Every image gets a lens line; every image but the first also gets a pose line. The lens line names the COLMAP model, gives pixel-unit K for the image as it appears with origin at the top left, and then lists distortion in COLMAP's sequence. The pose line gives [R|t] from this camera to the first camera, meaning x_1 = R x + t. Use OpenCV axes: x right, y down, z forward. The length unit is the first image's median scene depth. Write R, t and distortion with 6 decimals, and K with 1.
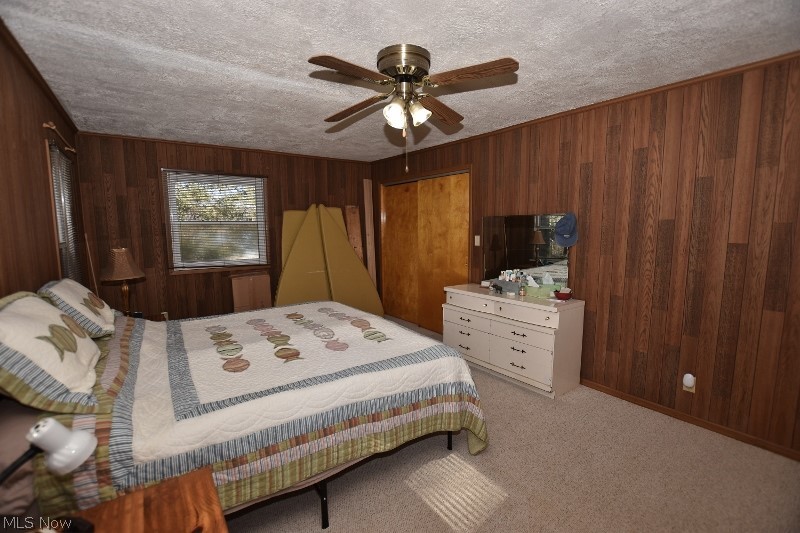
lens RADIAL K [[352.5, 0, 400.0], [0, 352.5, 266.5], [0, 0, 1]] dist [-0.024296, 0.000750]
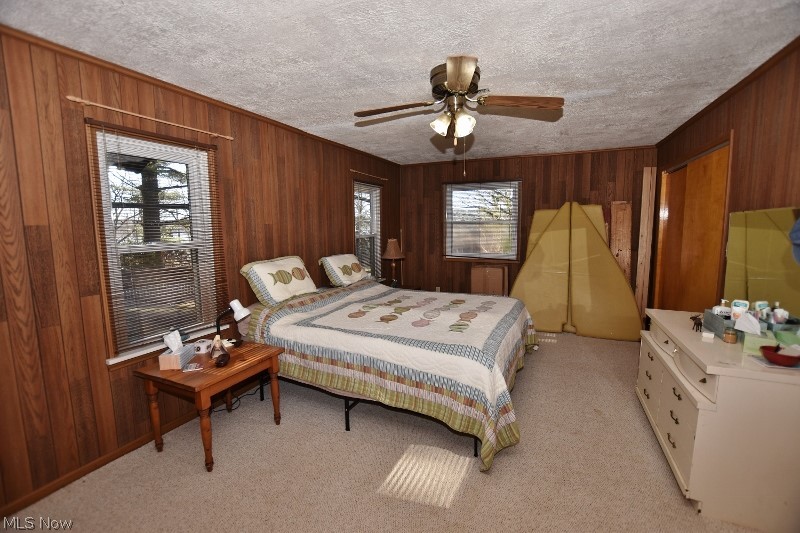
lens RADIAL K [[352.5, 0, 400.0], [0, 352.5, 266.5], [0, 0, 1]] dist [-0.024296, 0.000750]
pose [[0.500168, 0.103116, -0.859767, 0.777672], [-0.094120, 0.993476, 0.064399, -0.044343], [0.860798, 0.048711, 0.506610, 0.279955]]
